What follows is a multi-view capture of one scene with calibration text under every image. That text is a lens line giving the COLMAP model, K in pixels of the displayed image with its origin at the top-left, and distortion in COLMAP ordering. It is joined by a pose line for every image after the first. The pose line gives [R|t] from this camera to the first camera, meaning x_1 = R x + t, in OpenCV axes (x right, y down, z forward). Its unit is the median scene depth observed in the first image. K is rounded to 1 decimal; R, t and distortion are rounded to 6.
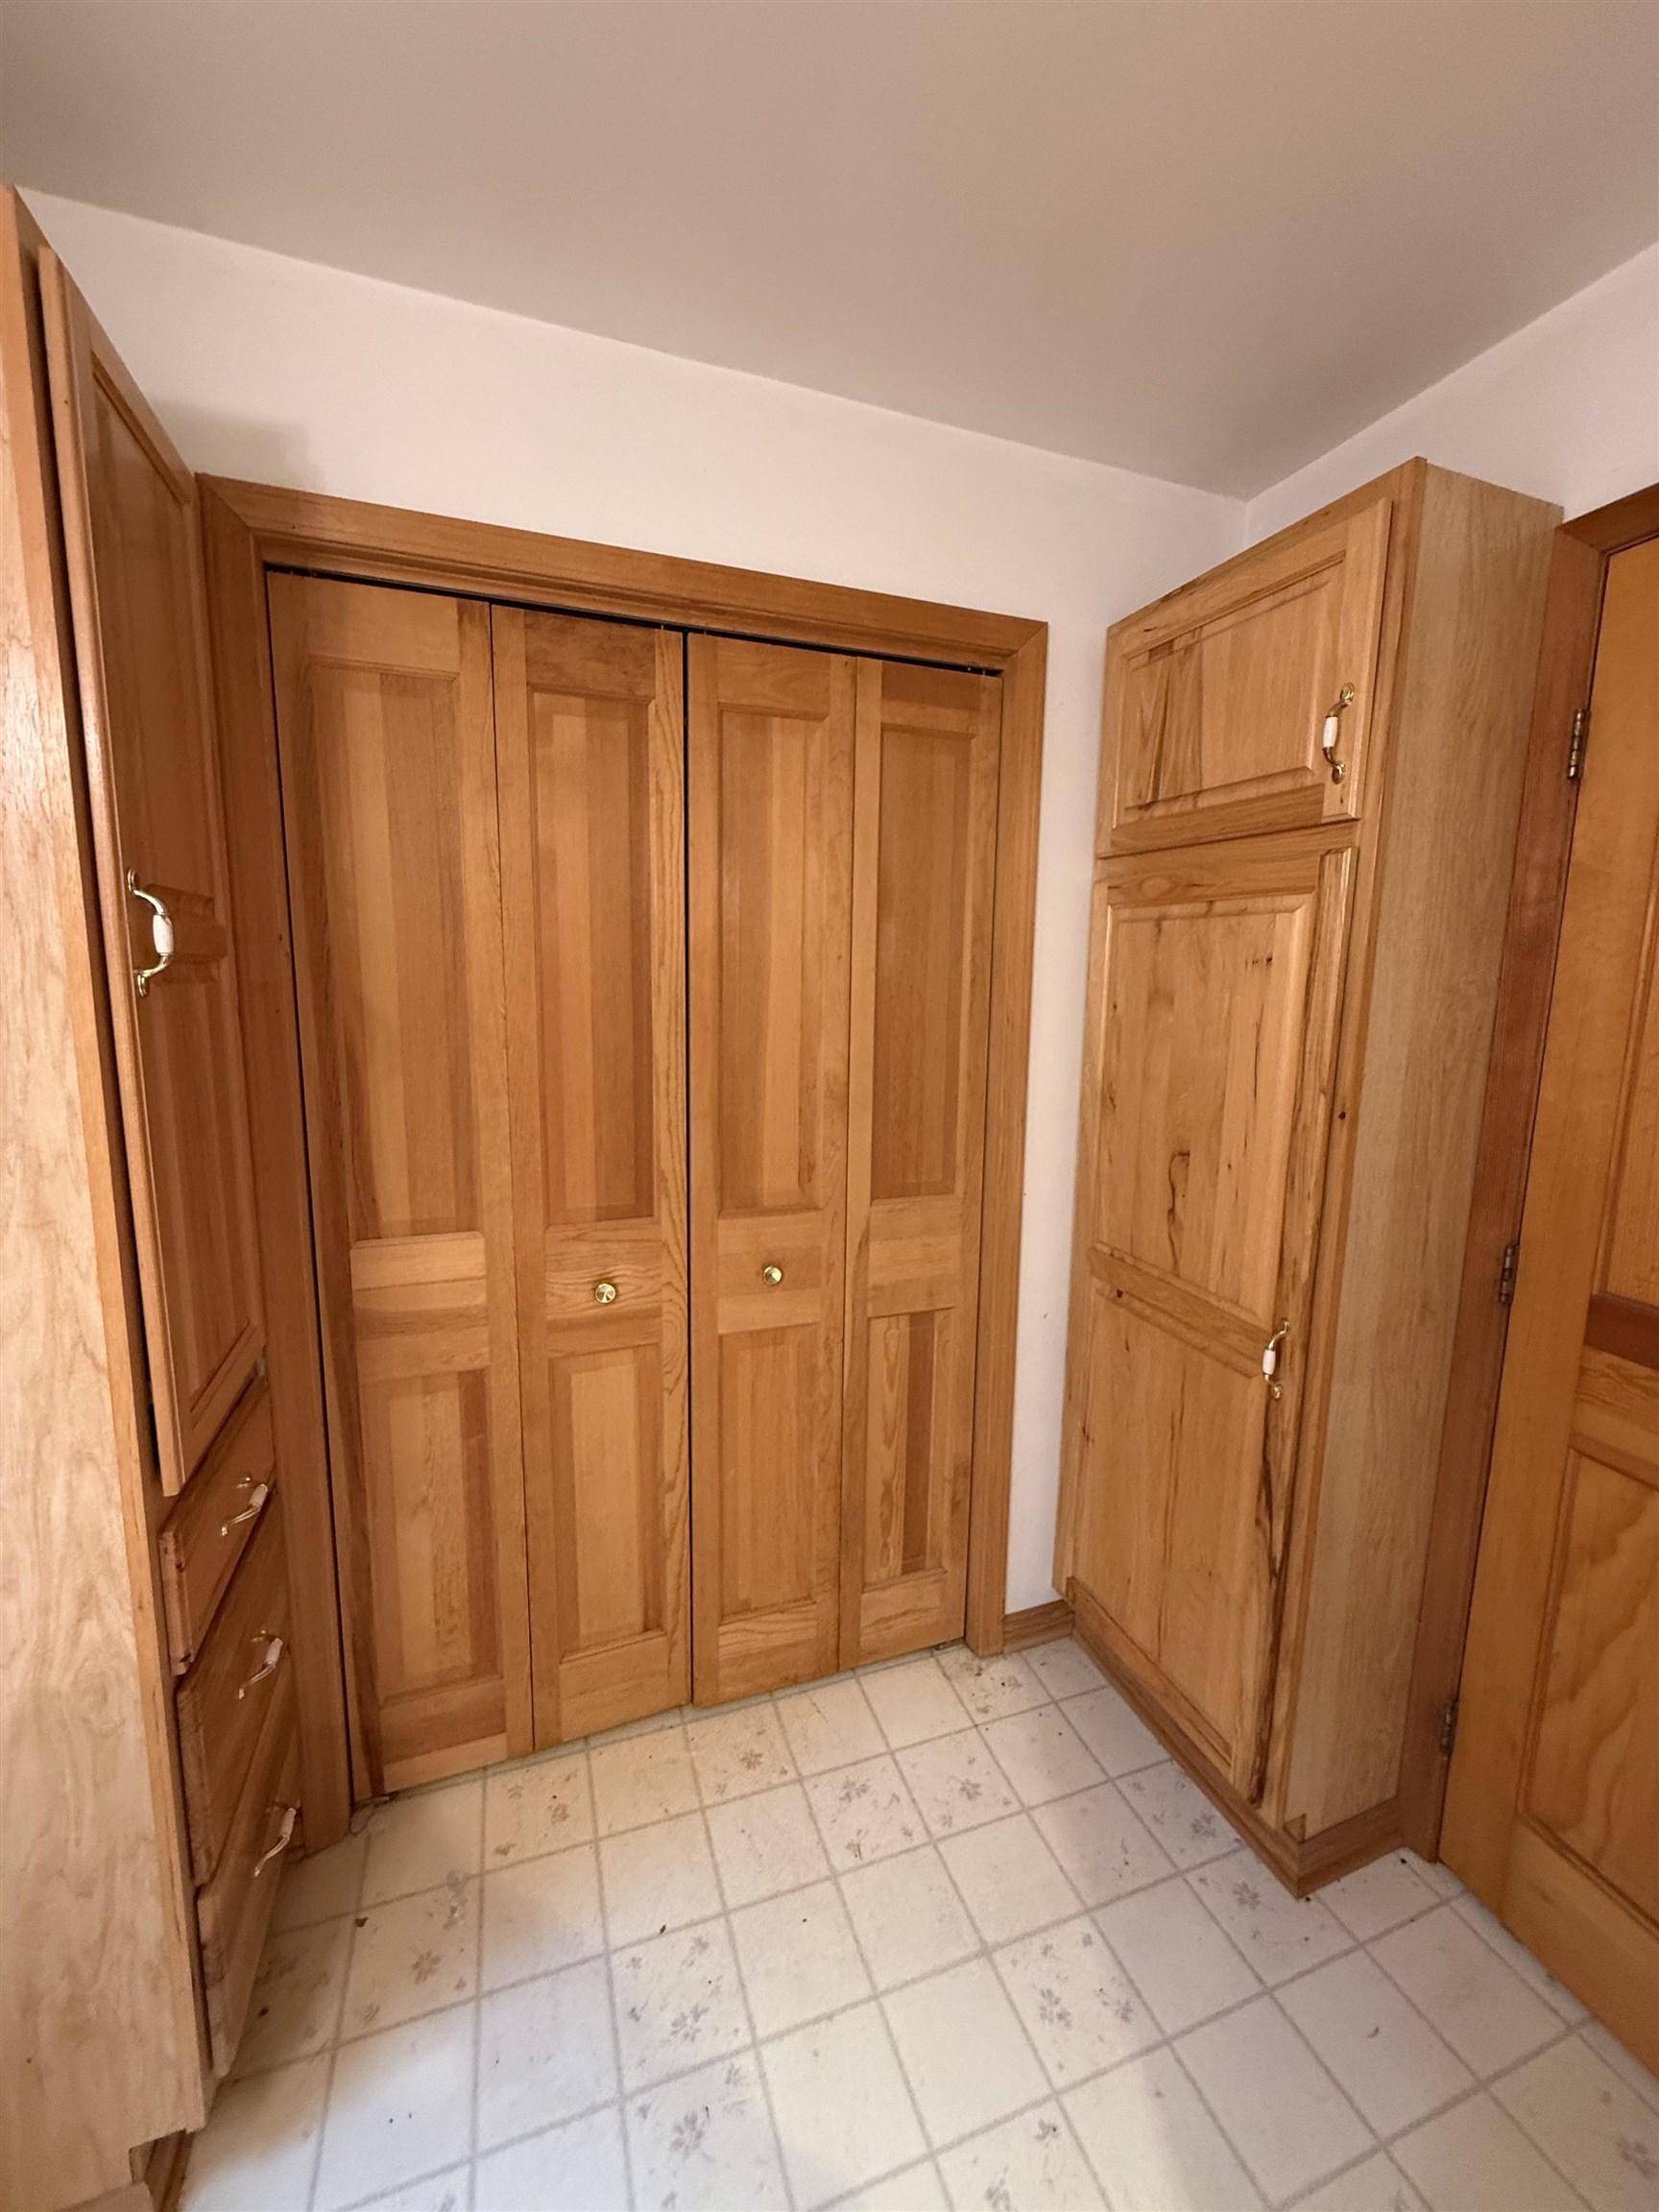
lens RADIAL K [[879.3, 0, 830.6], [0, 879.3, 1098.3], [0, 0, 1]] dist [-0.000701, -0.000018]
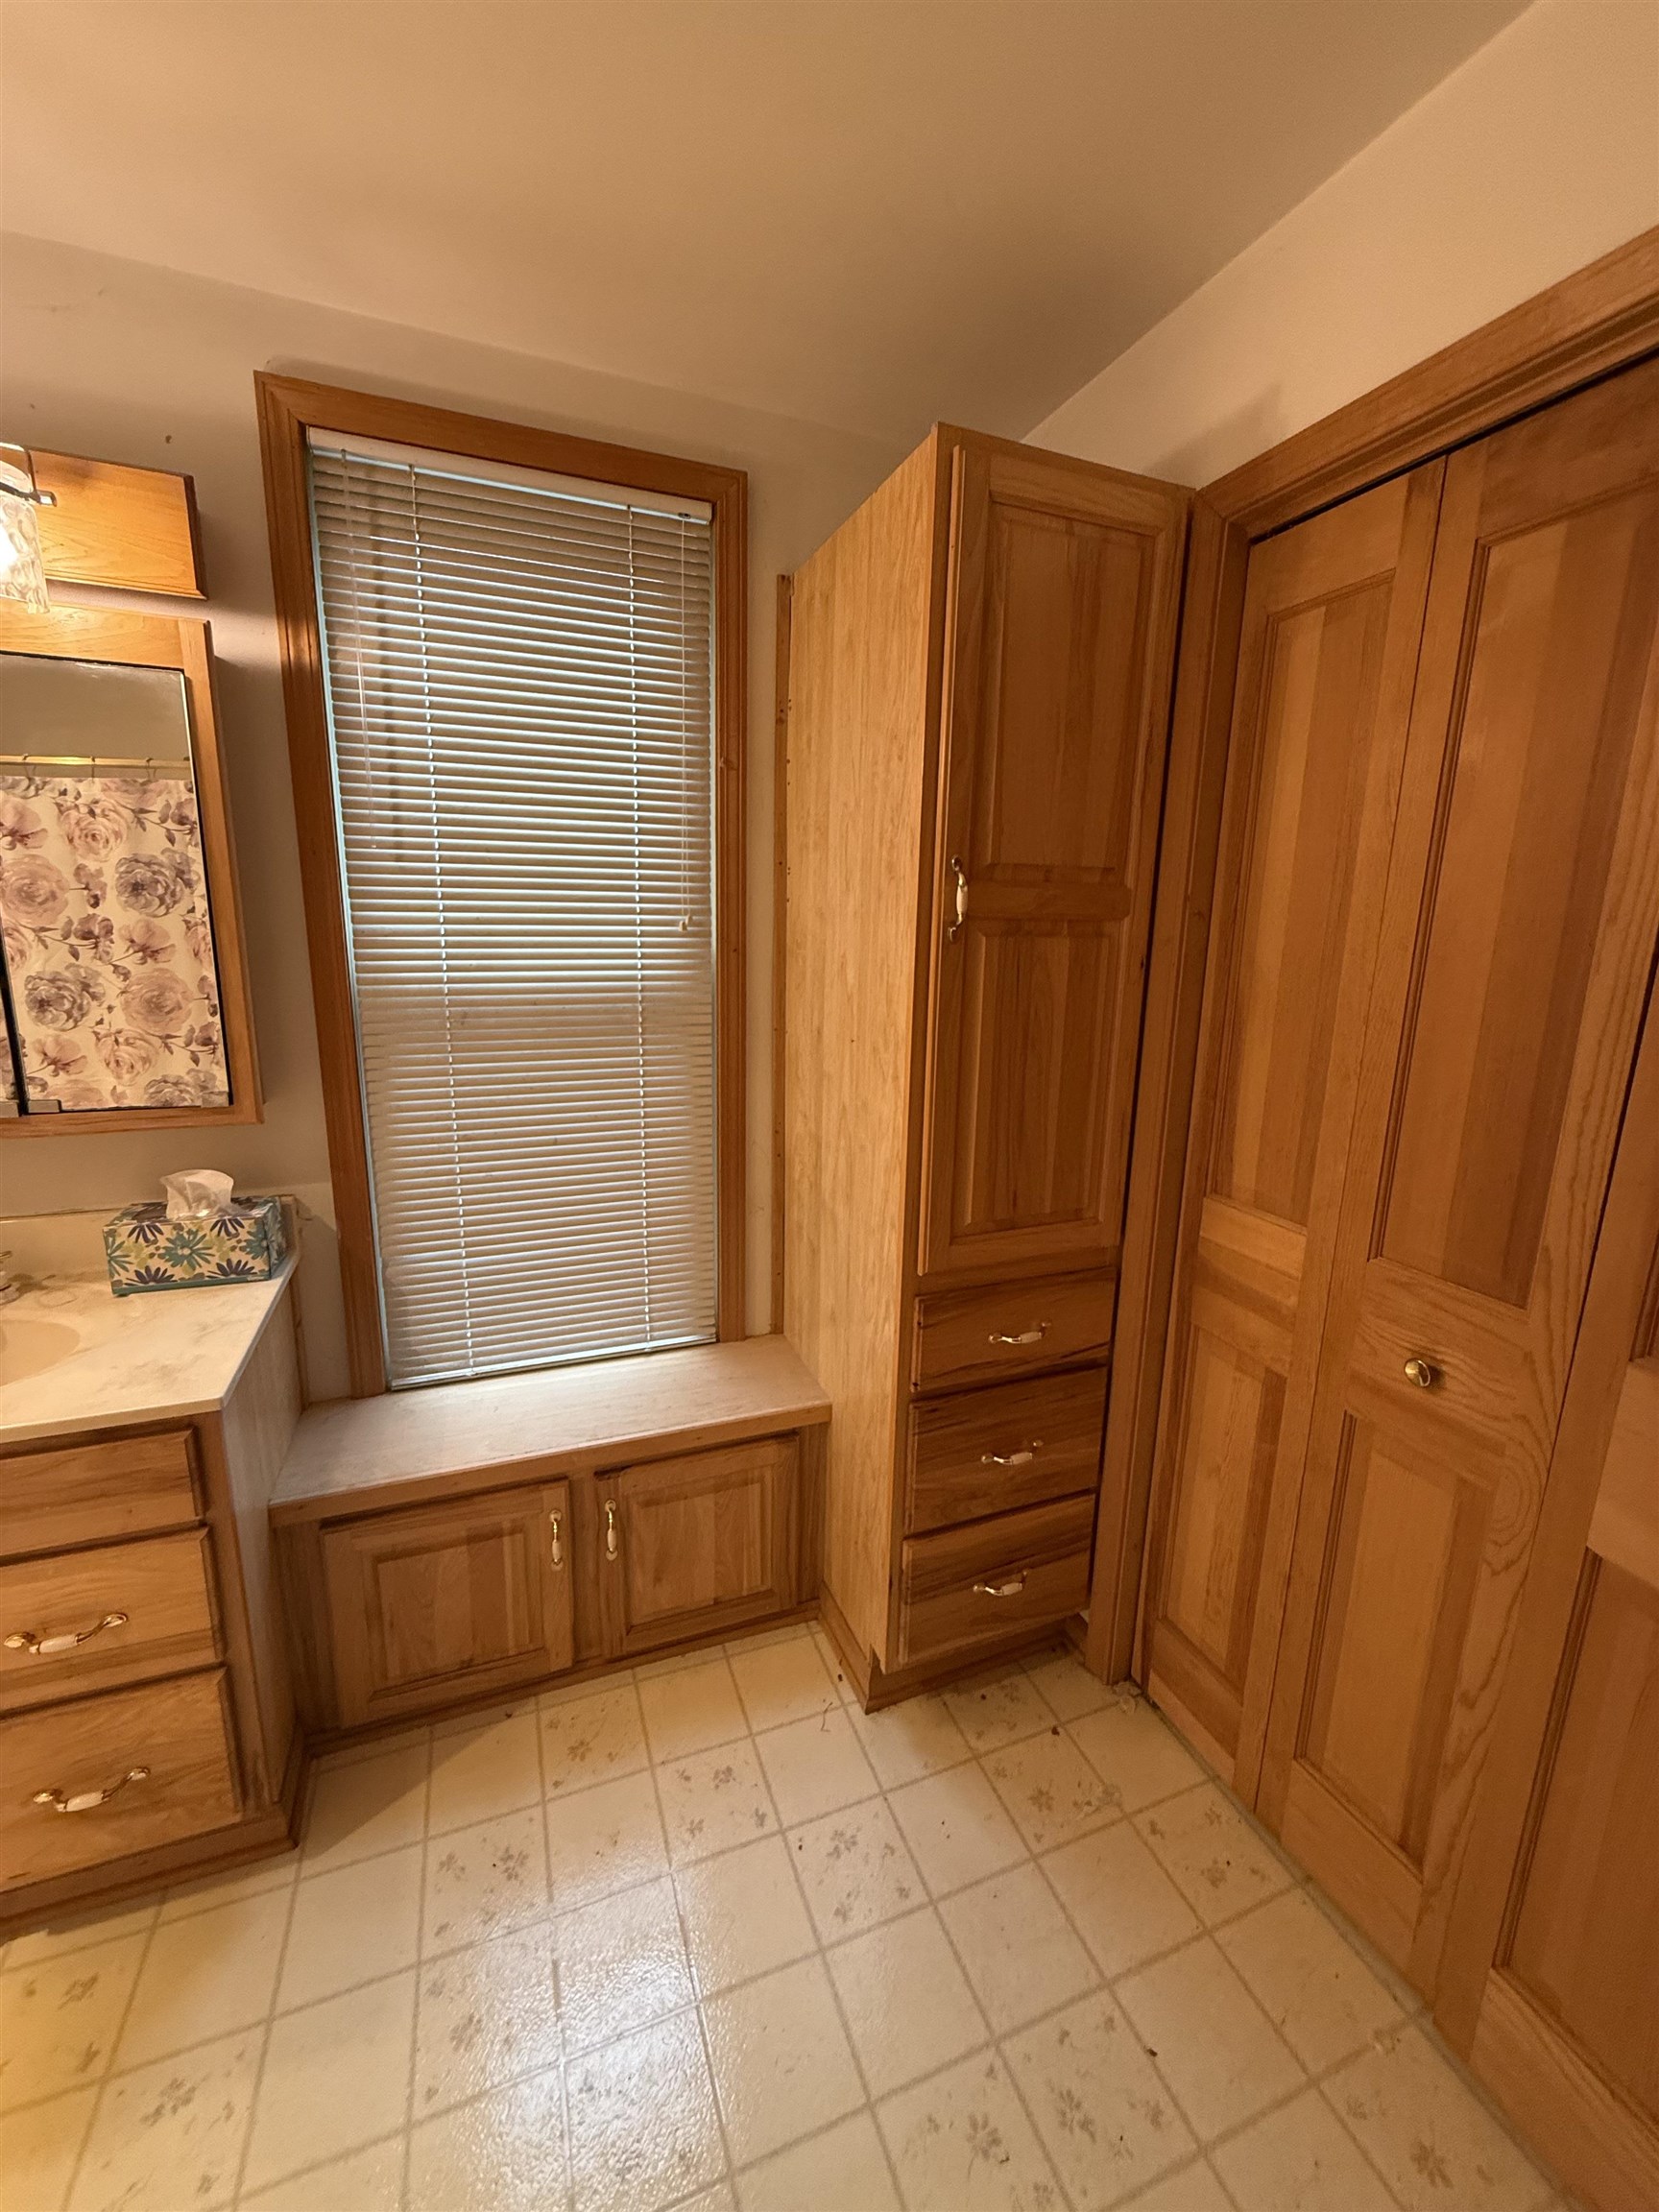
lens RADIAL K [[879.3, 0, 829.4], [0, 879.3, 1103.6], [0, 0, 1]] dist [-0.000701, -0.000018]
pose [[0.029437, 0.192836, -0.980789, 0.434354], [-0.162688, 0.969055, 0.185646, -0.057066], [0.986238, 0.154098, 0.059899, 0.464625]]
